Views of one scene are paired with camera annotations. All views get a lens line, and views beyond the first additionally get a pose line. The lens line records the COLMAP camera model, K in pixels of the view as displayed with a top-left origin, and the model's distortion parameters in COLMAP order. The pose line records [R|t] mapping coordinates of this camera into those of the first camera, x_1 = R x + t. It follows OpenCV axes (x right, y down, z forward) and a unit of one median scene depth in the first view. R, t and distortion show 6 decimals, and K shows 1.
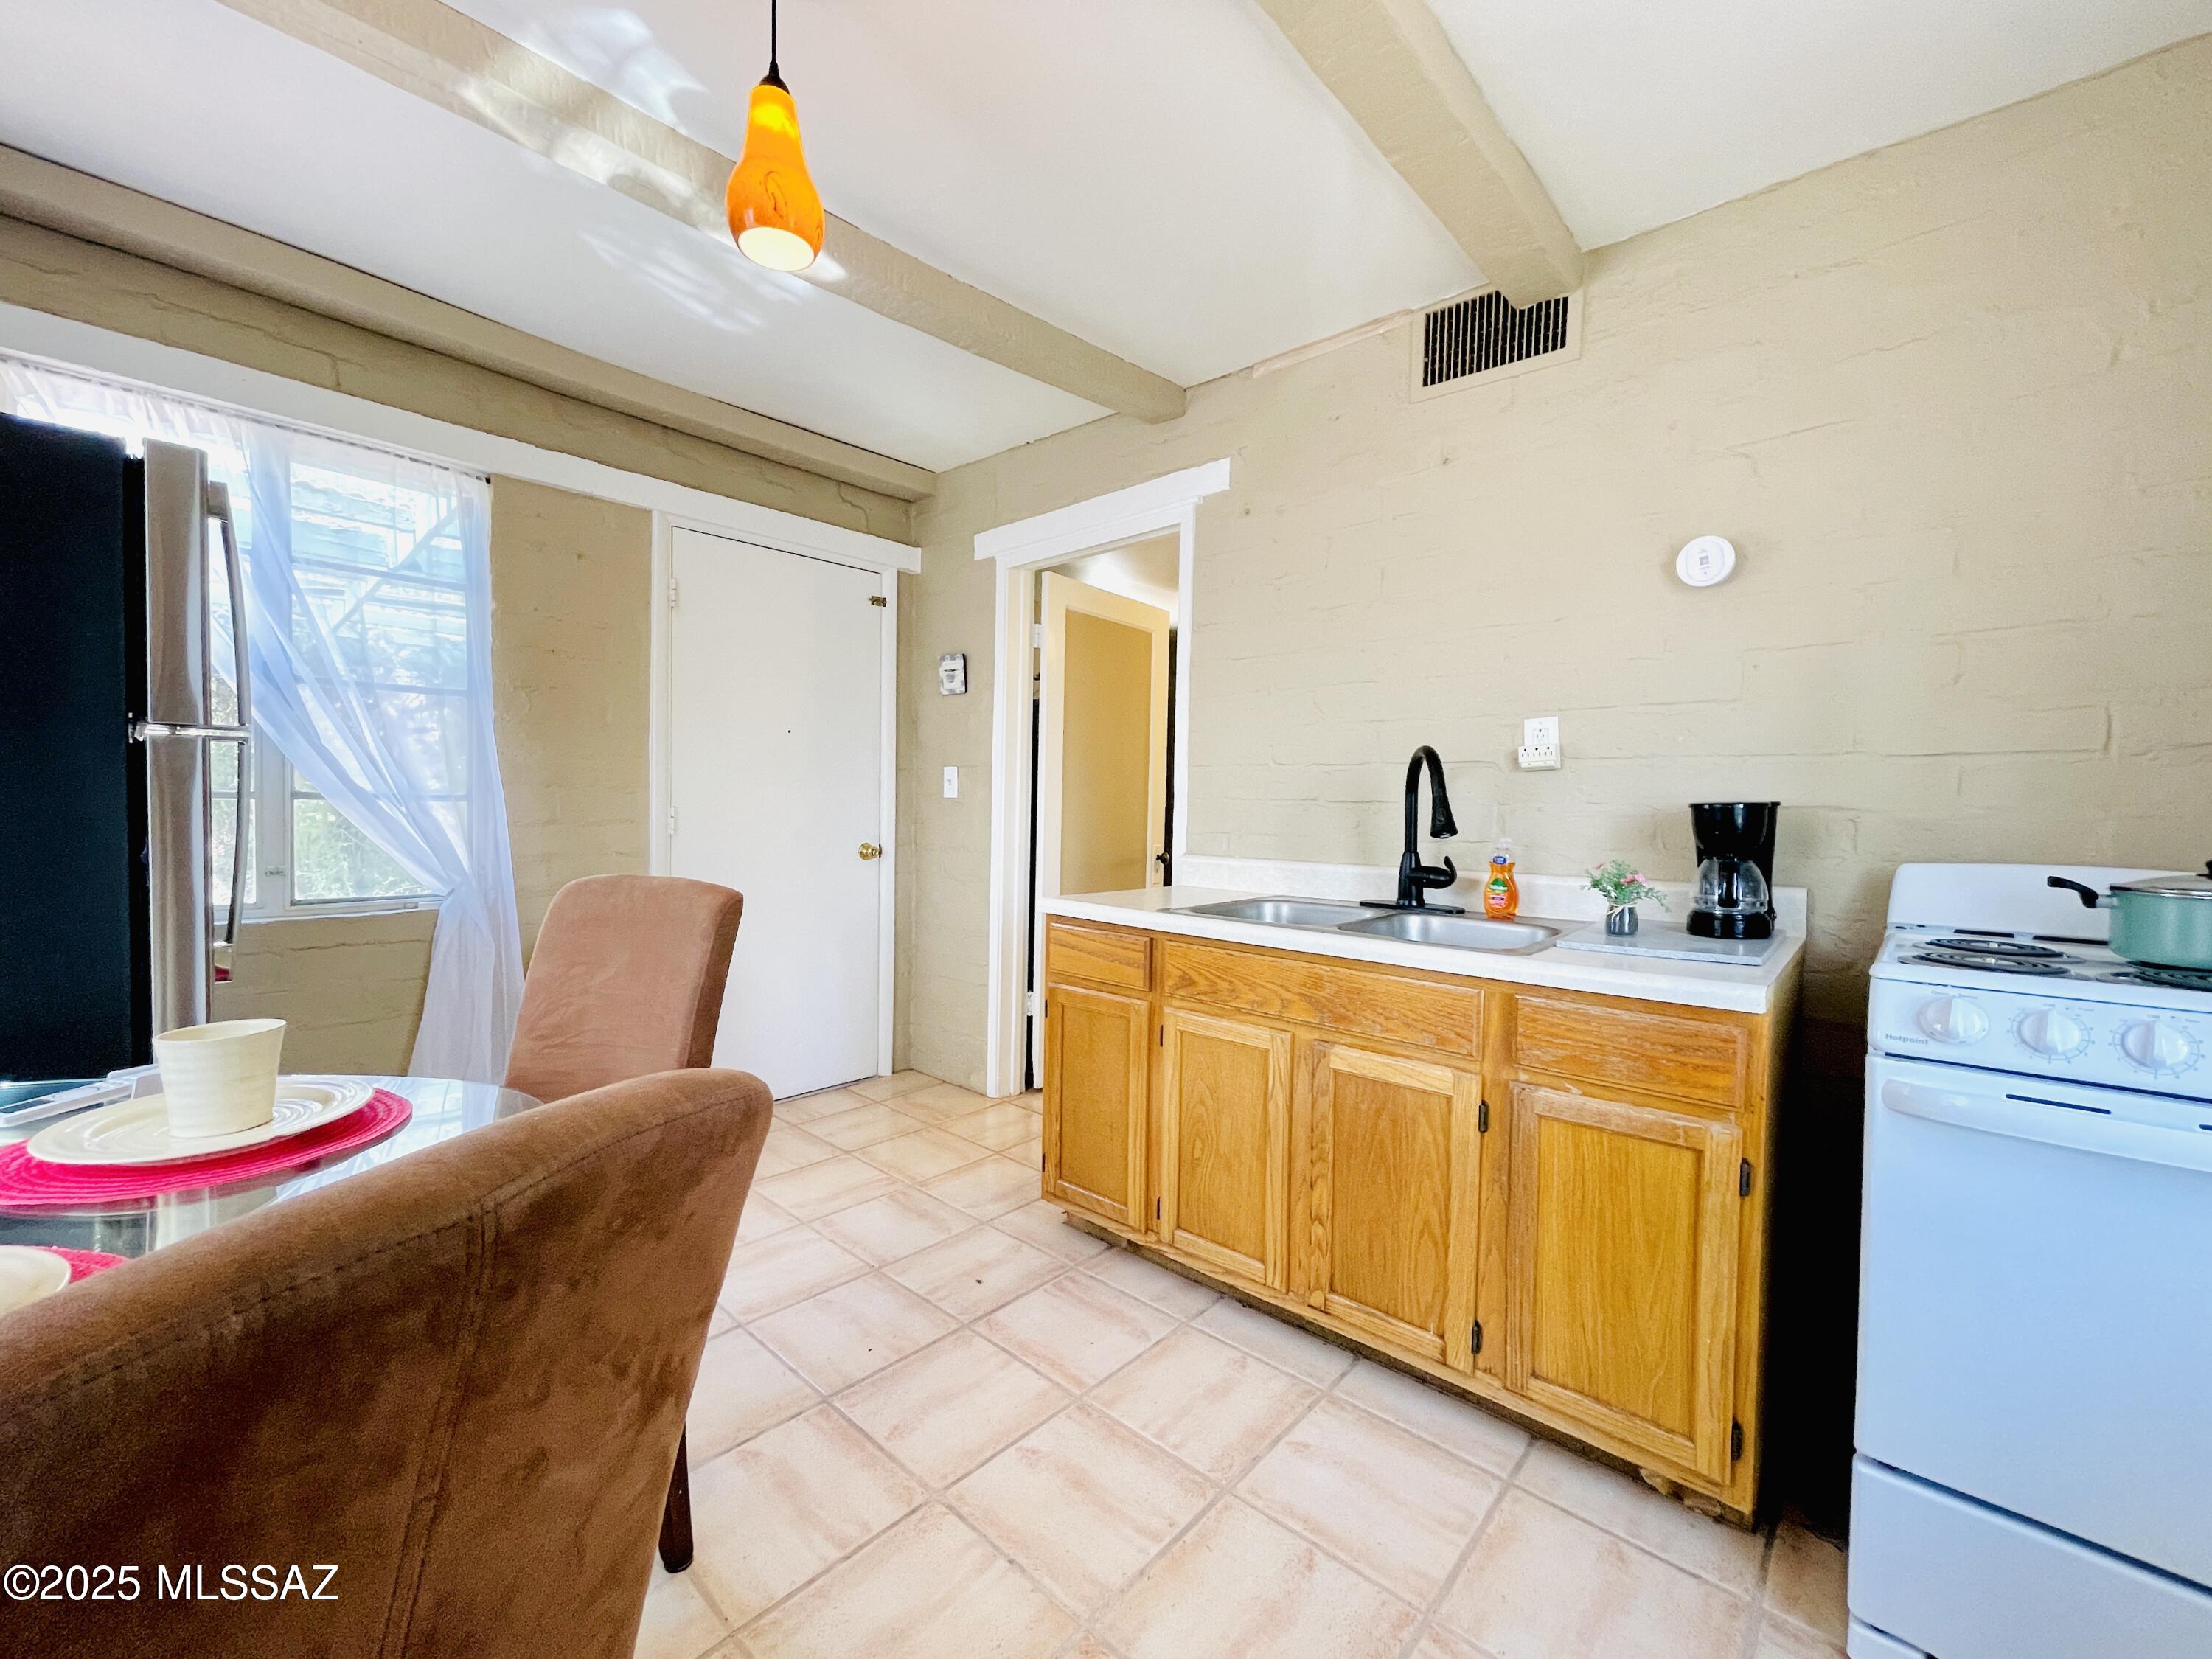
lens RADIAL K [[920.7, 0, 1106.0], [0, 920.7, 829.5], [0, 0, 1]] dist [-0.000643, -0.000475]
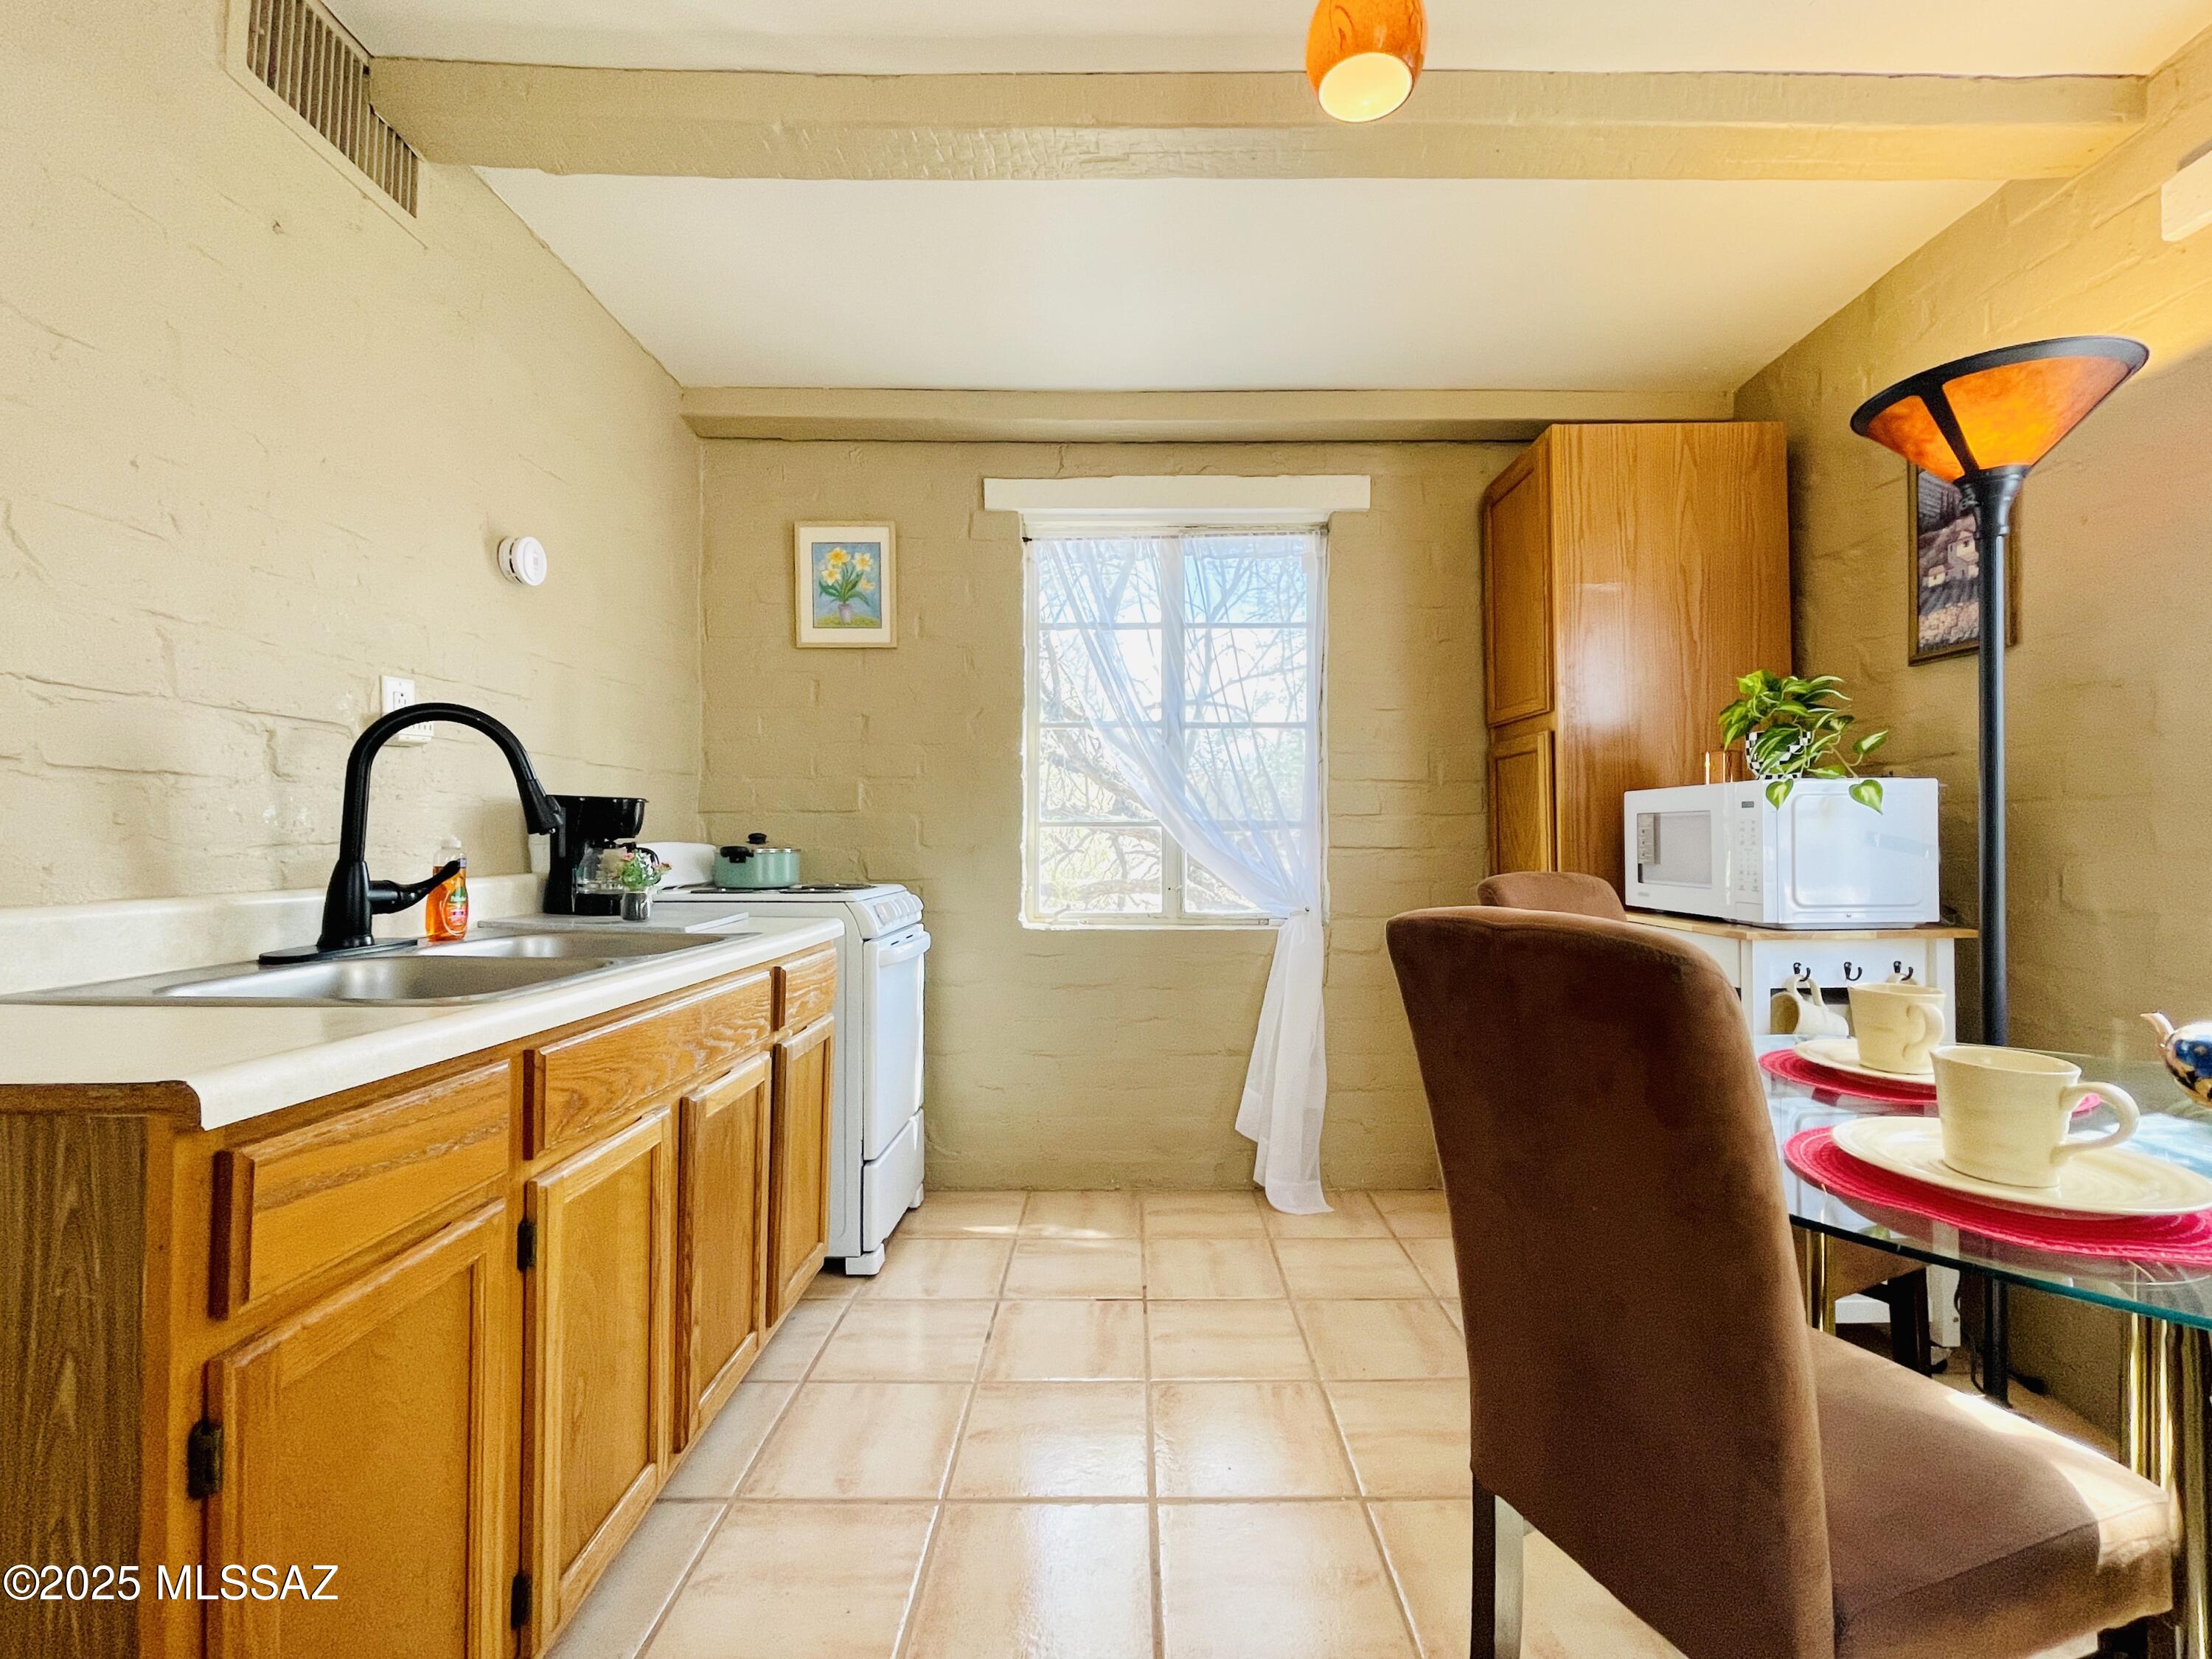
lens RADIAL K [[920.7, 0, 1106.0], [0, 920.7, 829.5], [0, 0, 1]] dist [-0.000643, -0.000475]
pose [[-0.656677, -0.009854, 0.754107, -0.532503], [0.006130, 0.999812, 0.018402, -0.007576], [-0.754147, 0.016707, -0.656493, 1.119362]]
